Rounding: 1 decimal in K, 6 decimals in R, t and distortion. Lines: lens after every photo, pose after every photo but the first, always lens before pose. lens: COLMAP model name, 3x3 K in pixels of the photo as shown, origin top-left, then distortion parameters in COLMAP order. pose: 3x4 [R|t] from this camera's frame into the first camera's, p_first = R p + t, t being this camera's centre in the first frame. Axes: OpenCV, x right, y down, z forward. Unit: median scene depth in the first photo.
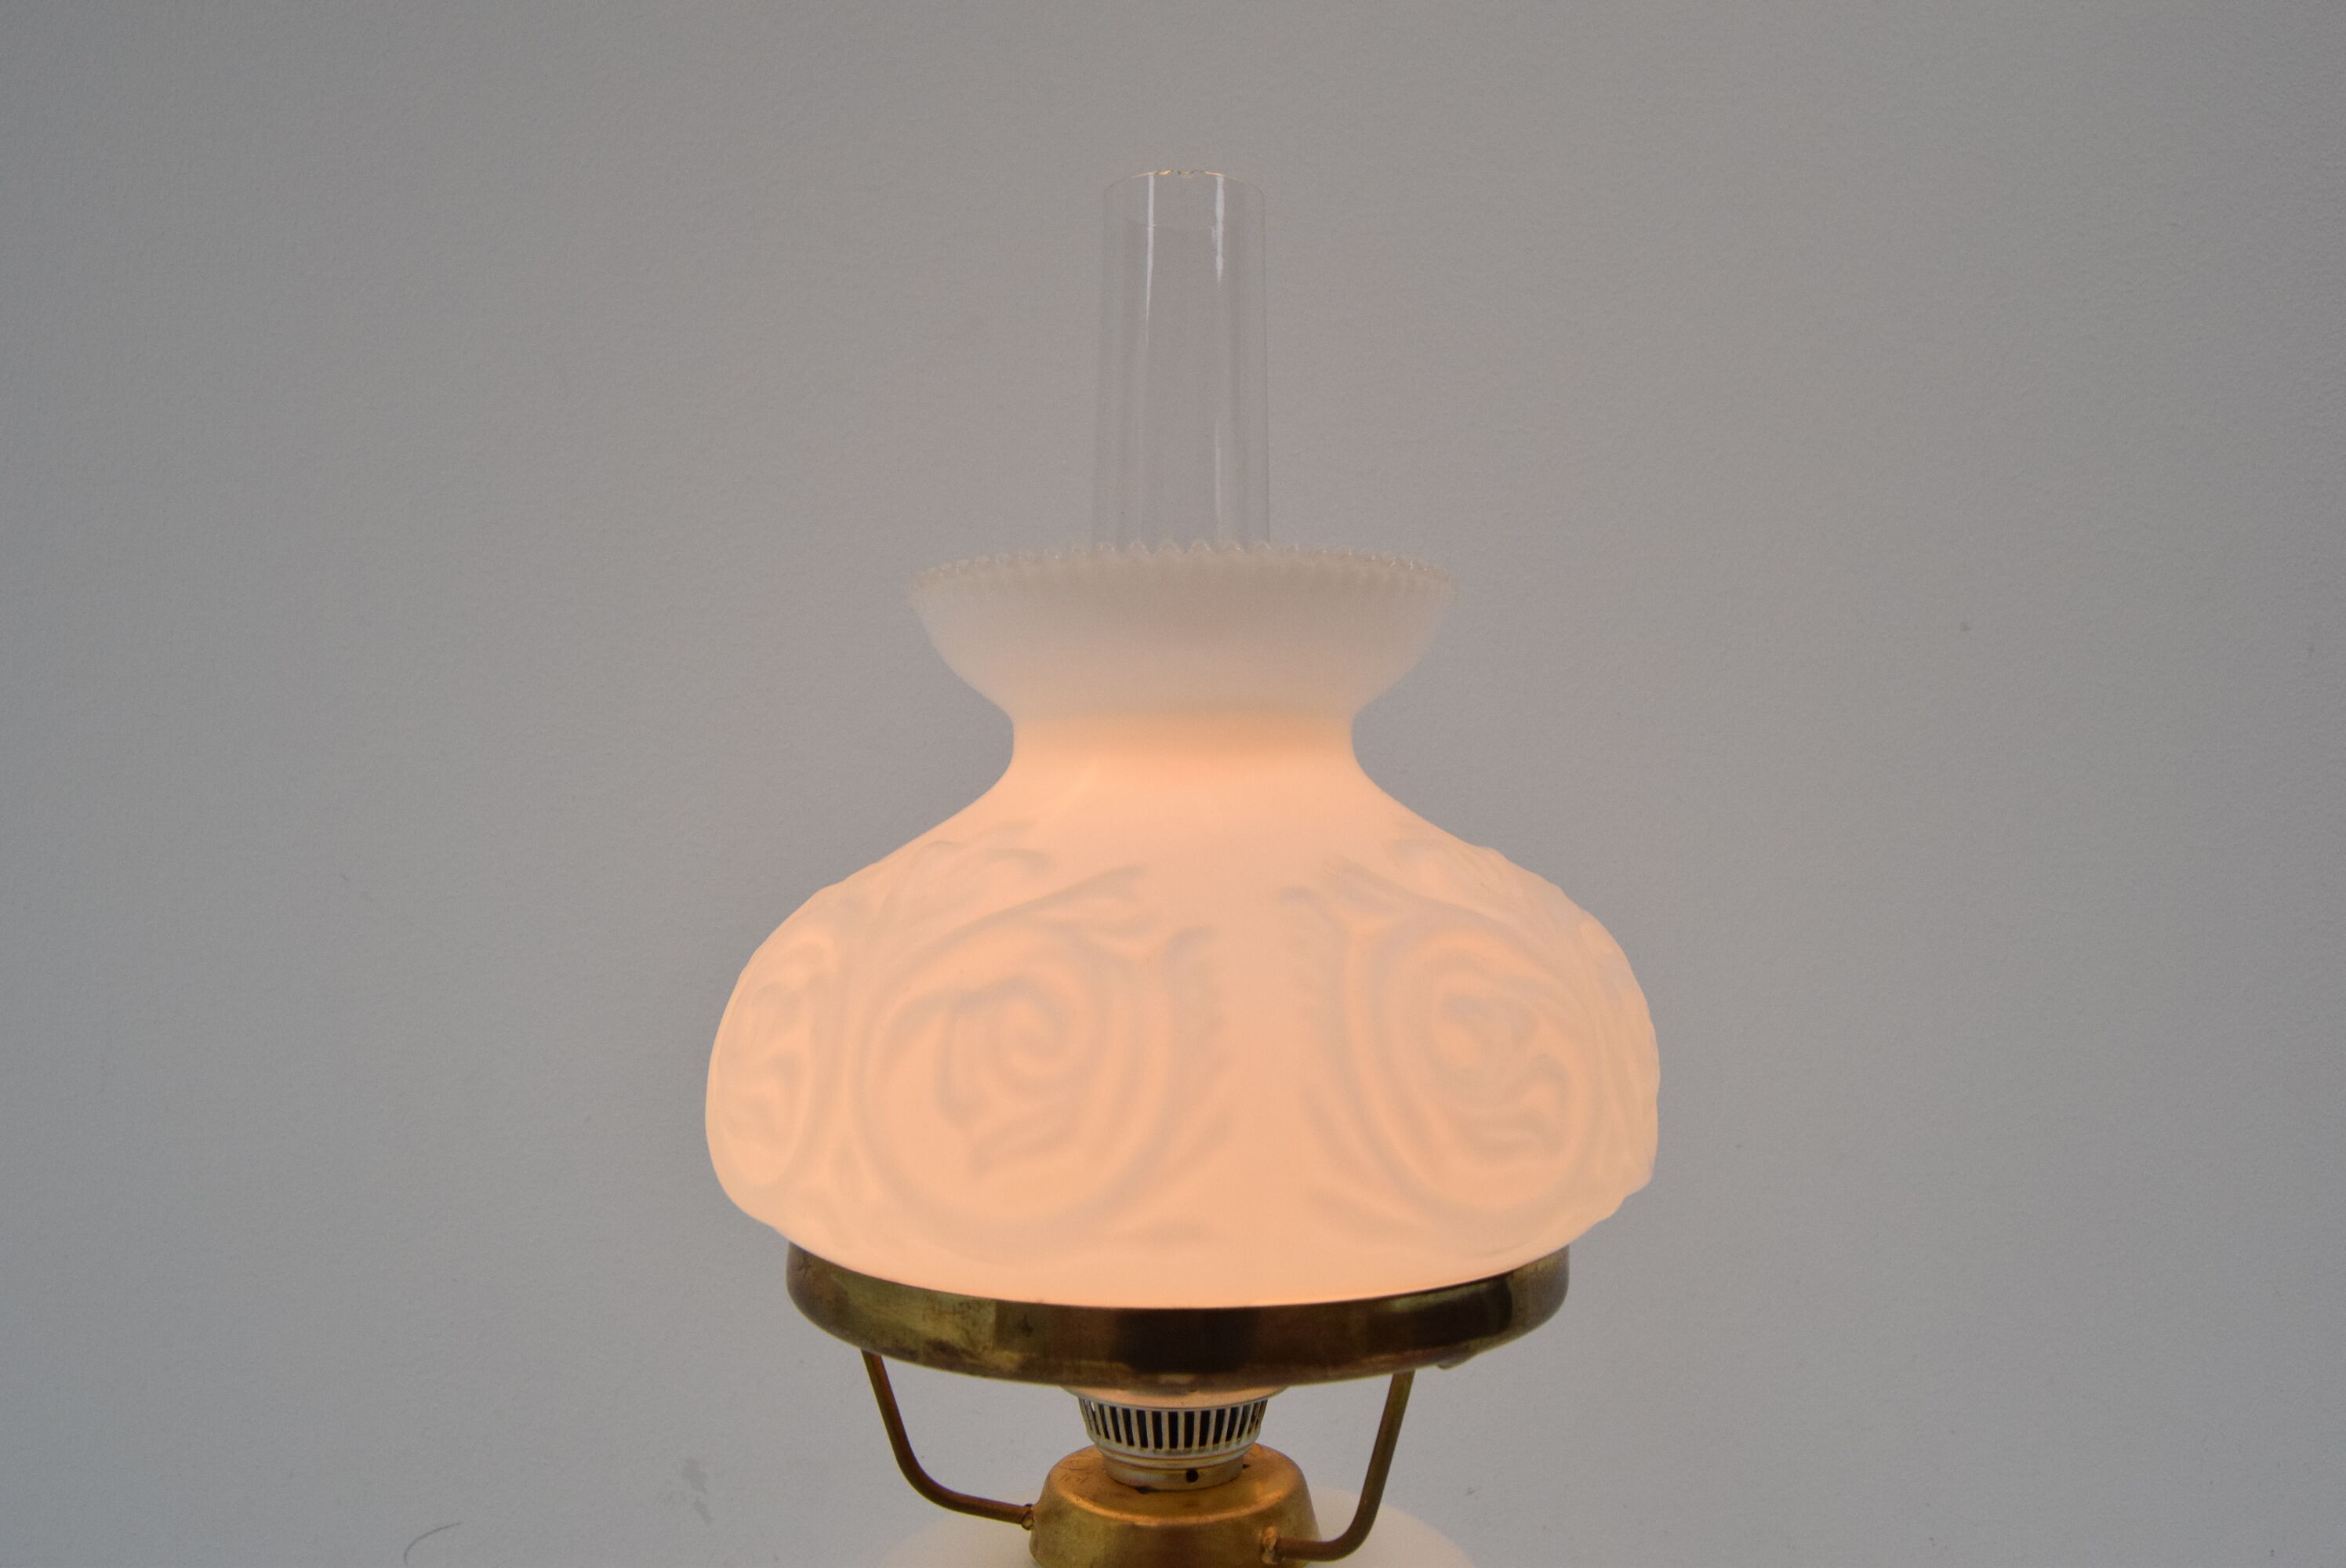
lens RADIAL K [[1850.5, 0, 1173.0], [0, 1850.5, 784.0], [0, 0, 1]] dist [-0.050535, 0.001323]
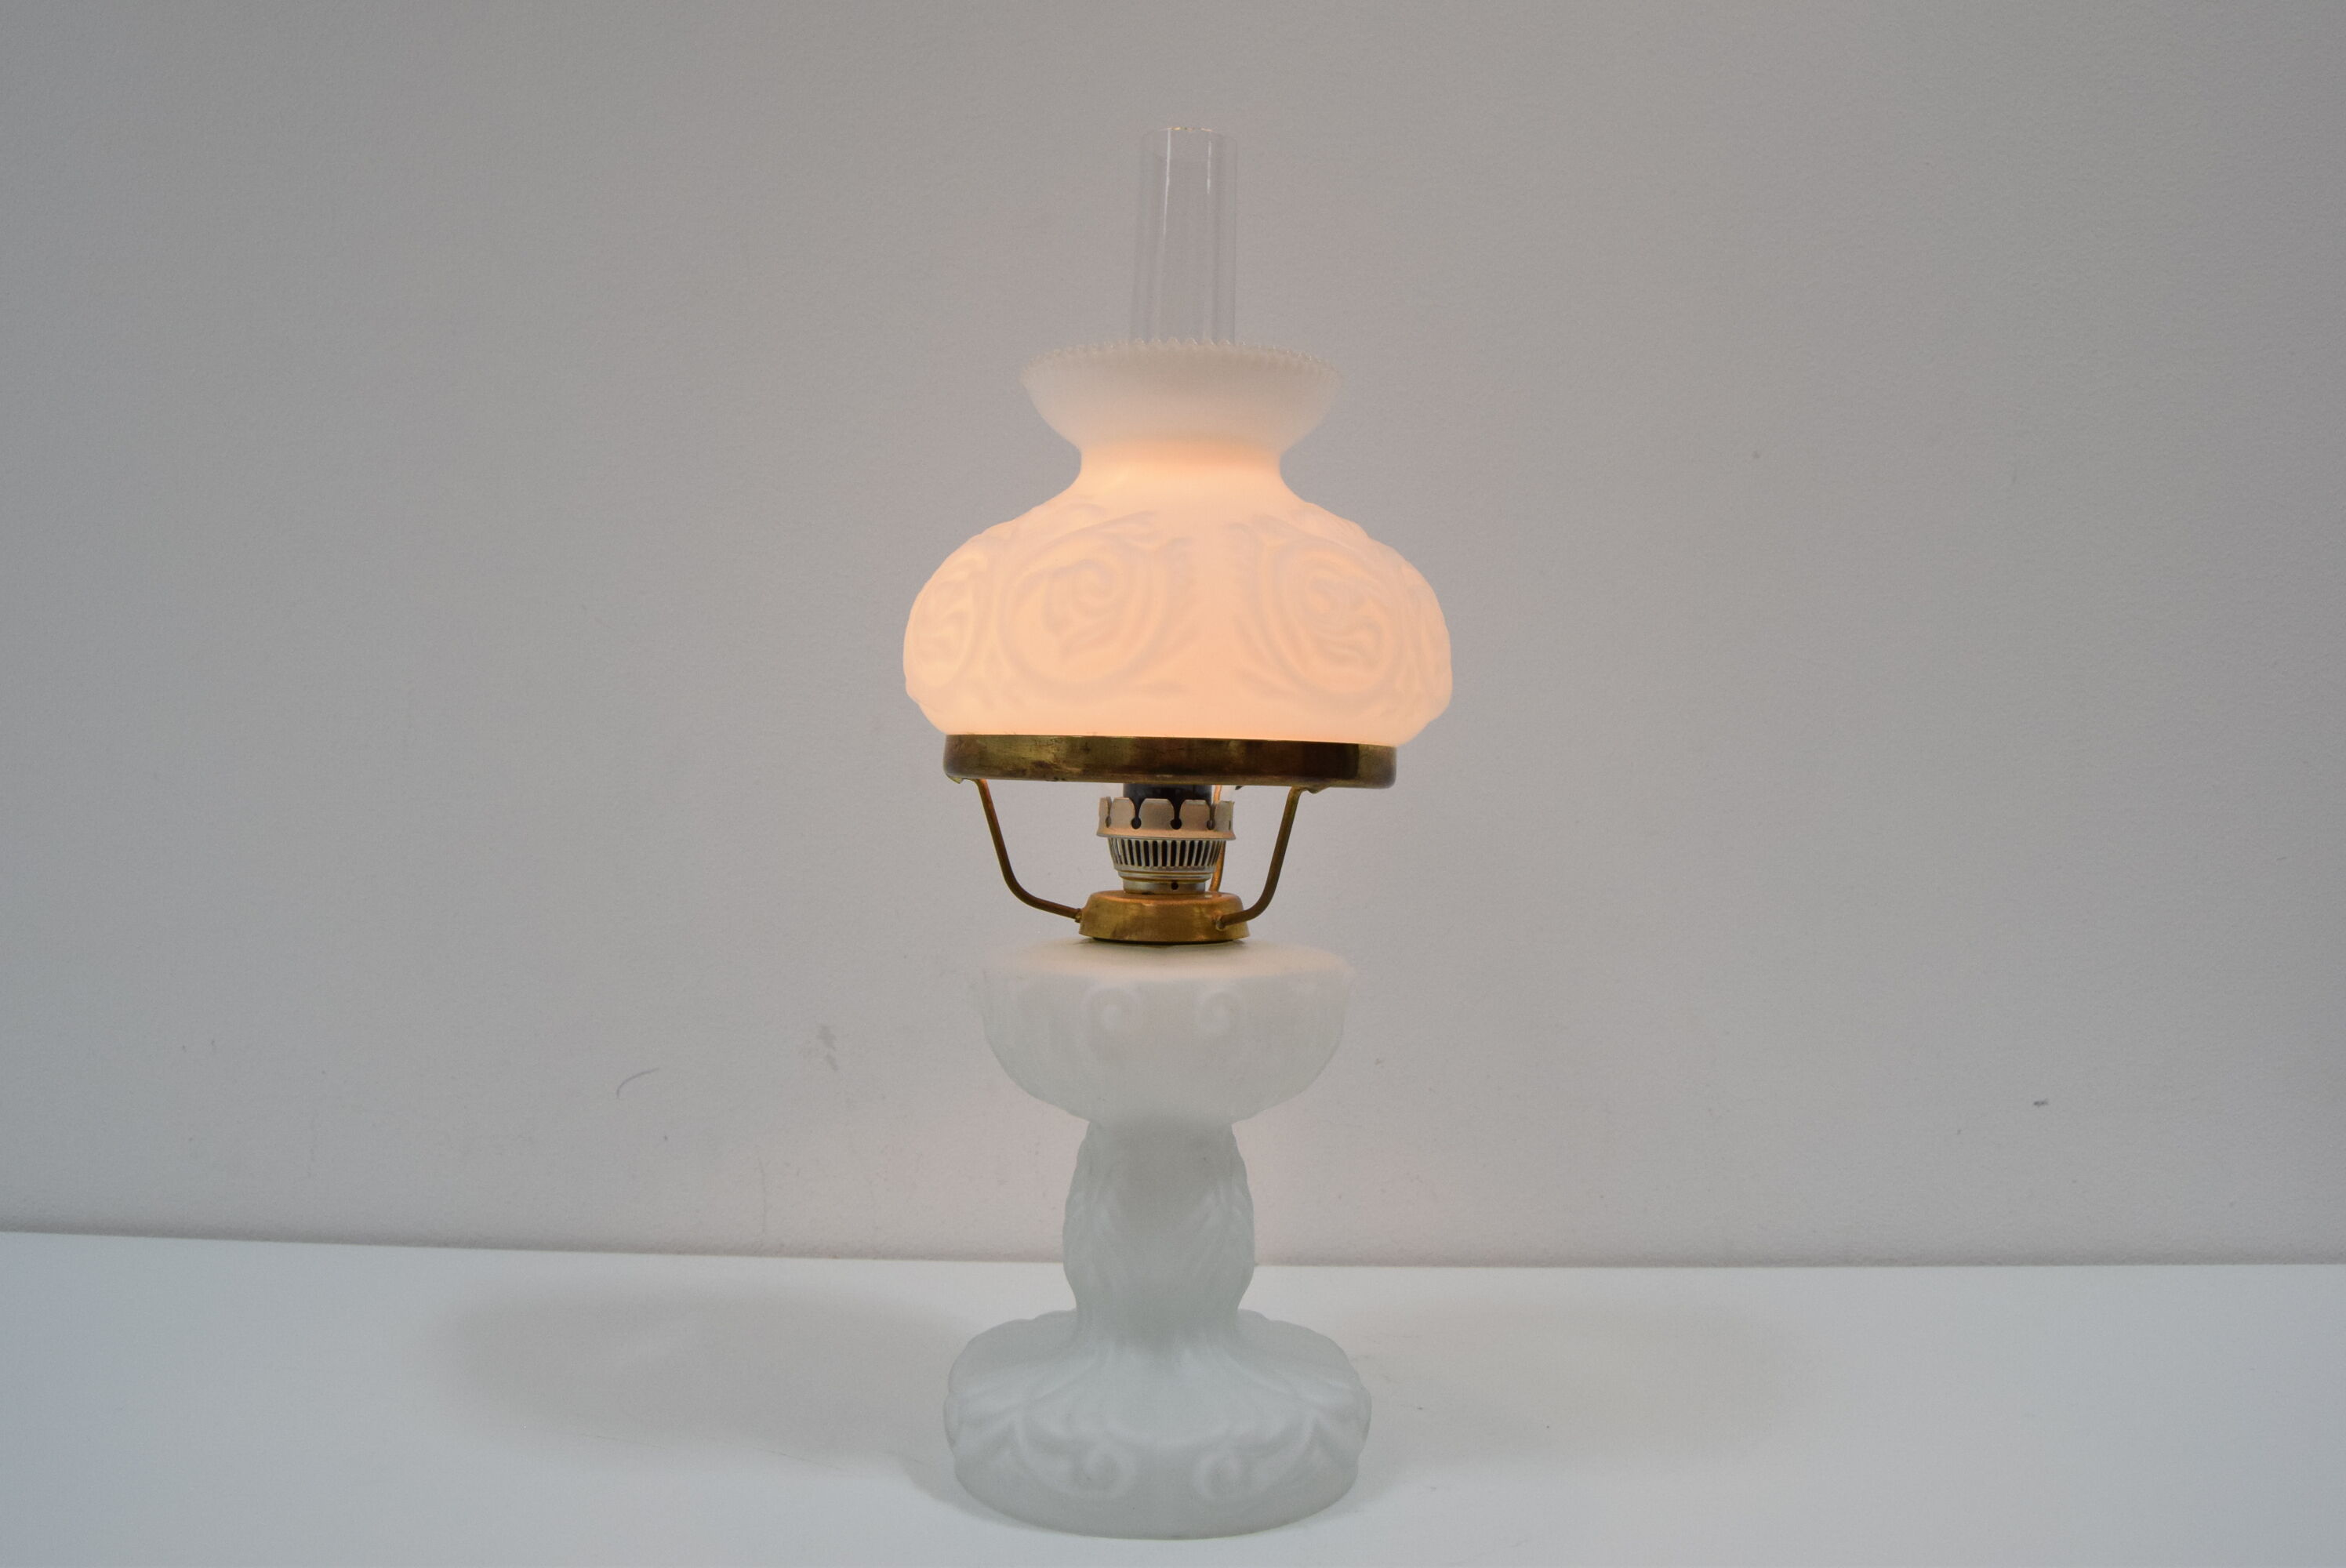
lens RADIAL K [[1940.8, 0, 1173.0], [0, 1940.8, 784.0], [0, 0, 1]] dist [-0.051825, -0.000291]
pose [[0.999652, 0.024653, -0.009353, 0.025988], [-0.024313, 0.999097, 0.034855, 0.239109], [0.010204, -0.034615, 0.999349, -0.909515]]
